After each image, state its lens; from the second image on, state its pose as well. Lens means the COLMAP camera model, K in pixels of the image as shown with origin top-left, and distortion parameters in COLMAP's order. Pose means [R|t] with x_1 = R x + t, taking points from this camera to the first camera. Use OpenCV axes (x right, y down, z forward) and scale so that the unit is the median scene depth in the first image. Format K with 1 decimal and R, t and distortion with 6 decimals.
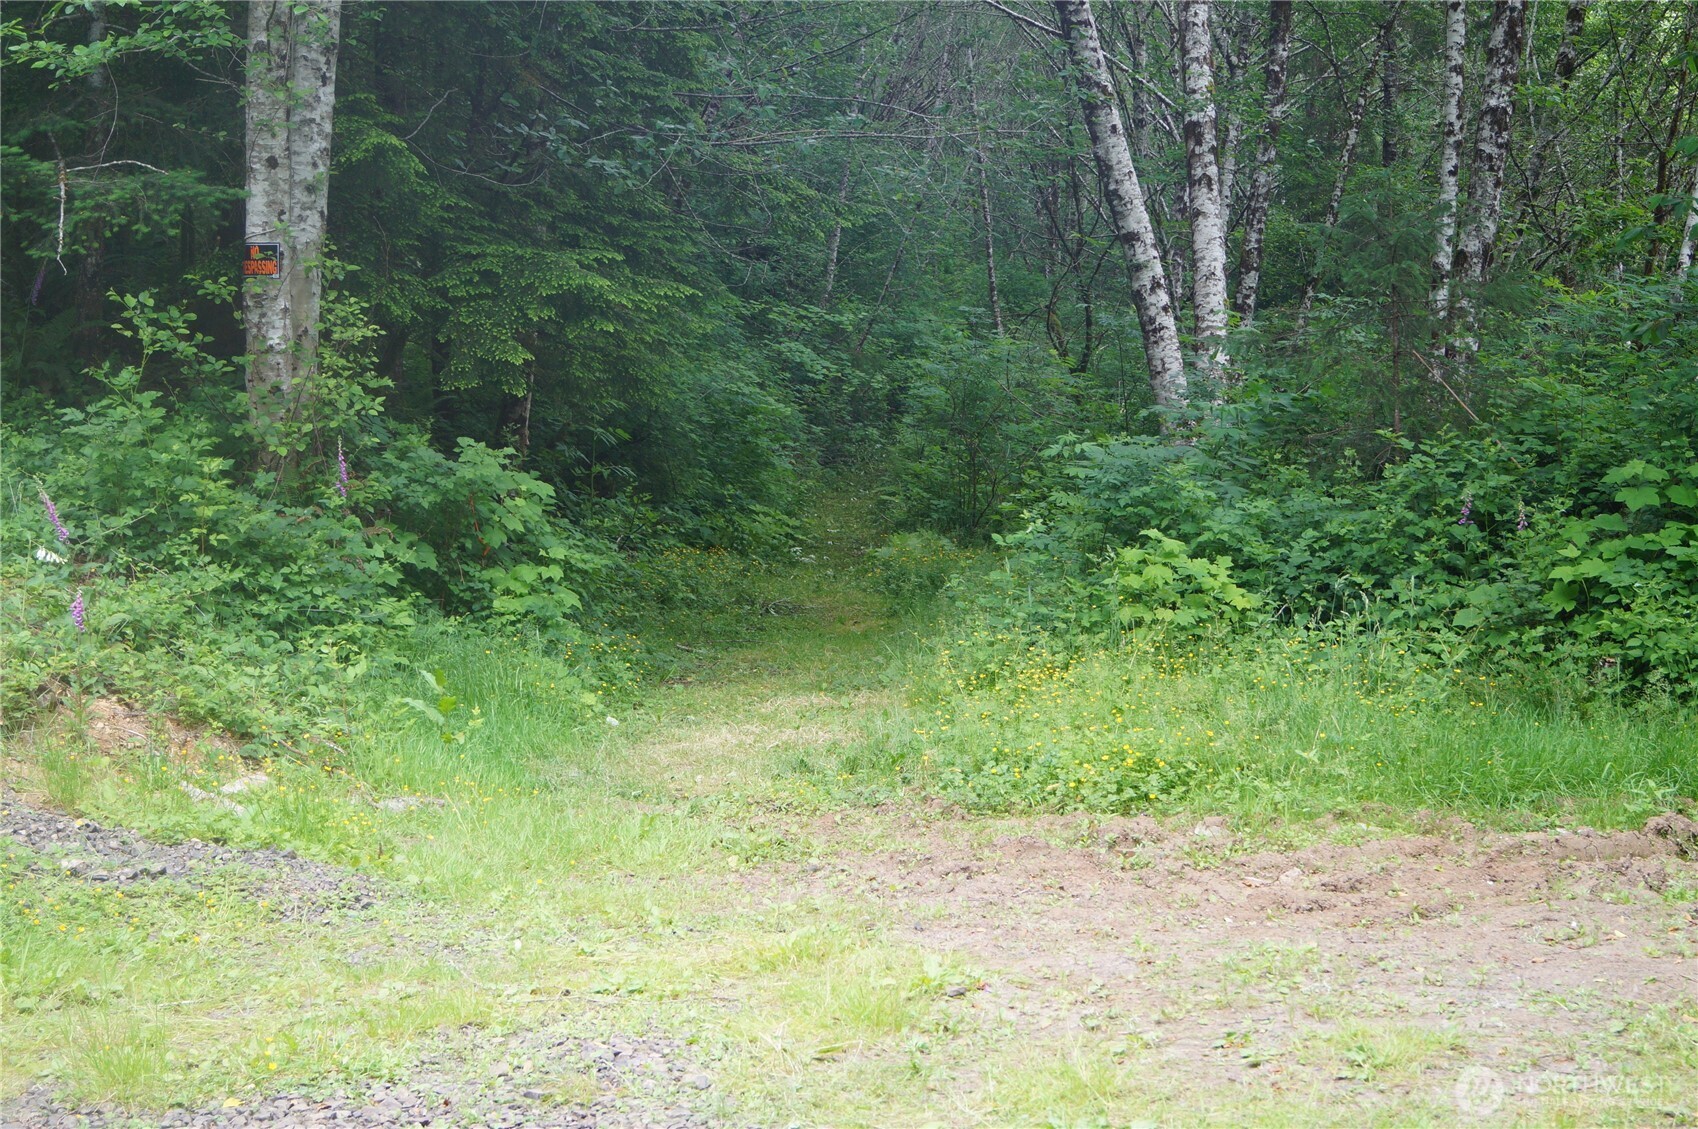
lens RADIAL K [[2558.4, 0, 849.5], [0, 2558.4, 562.8], [0, 0, 1]] dist [-0.009492, 0.000000]
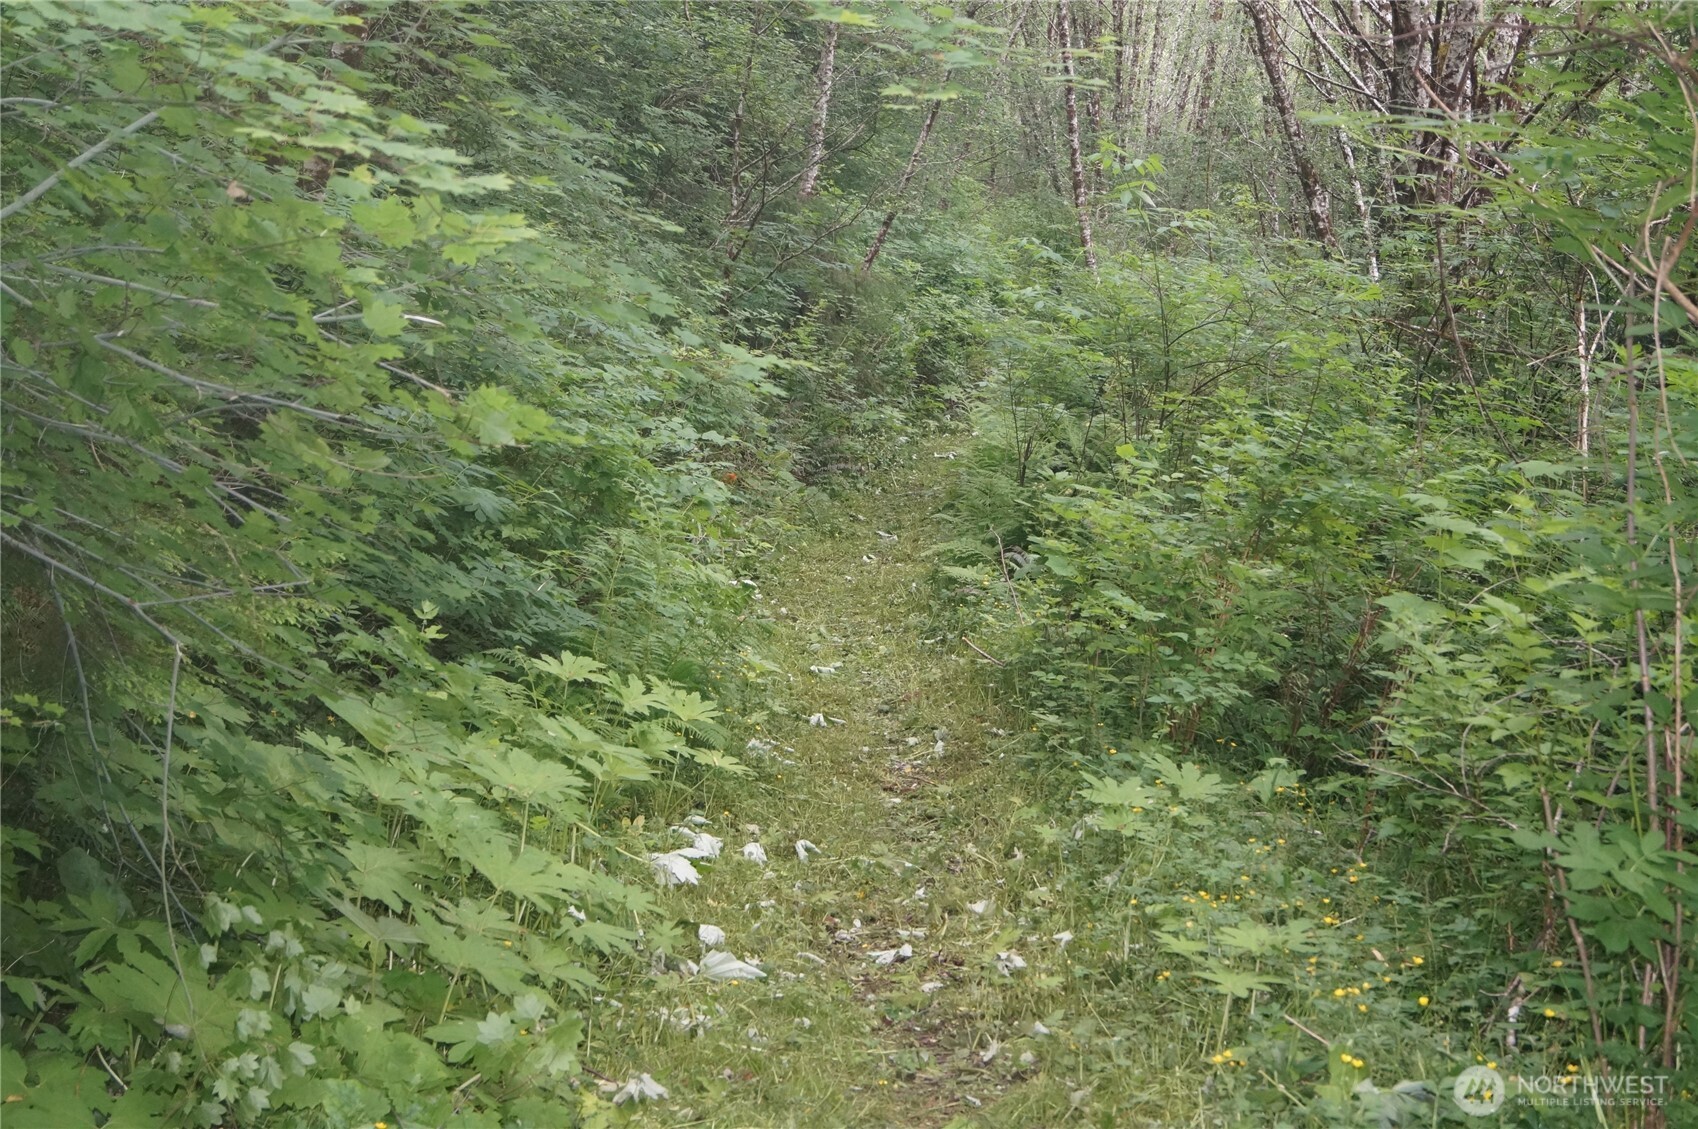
lens RADIAL K [[2558.4, 0, 849.2], [0, 2558.4, 563.0], [0, 0, 1]] dist [-0.009492, 0.000000]
pose [[0.999977, -0.001825, 0.006531, -0.004566], [0.001791, 0.999985, 0.005160, -0.024190], [-0.006540, -0.005148, 0.999965, 0.493321]]
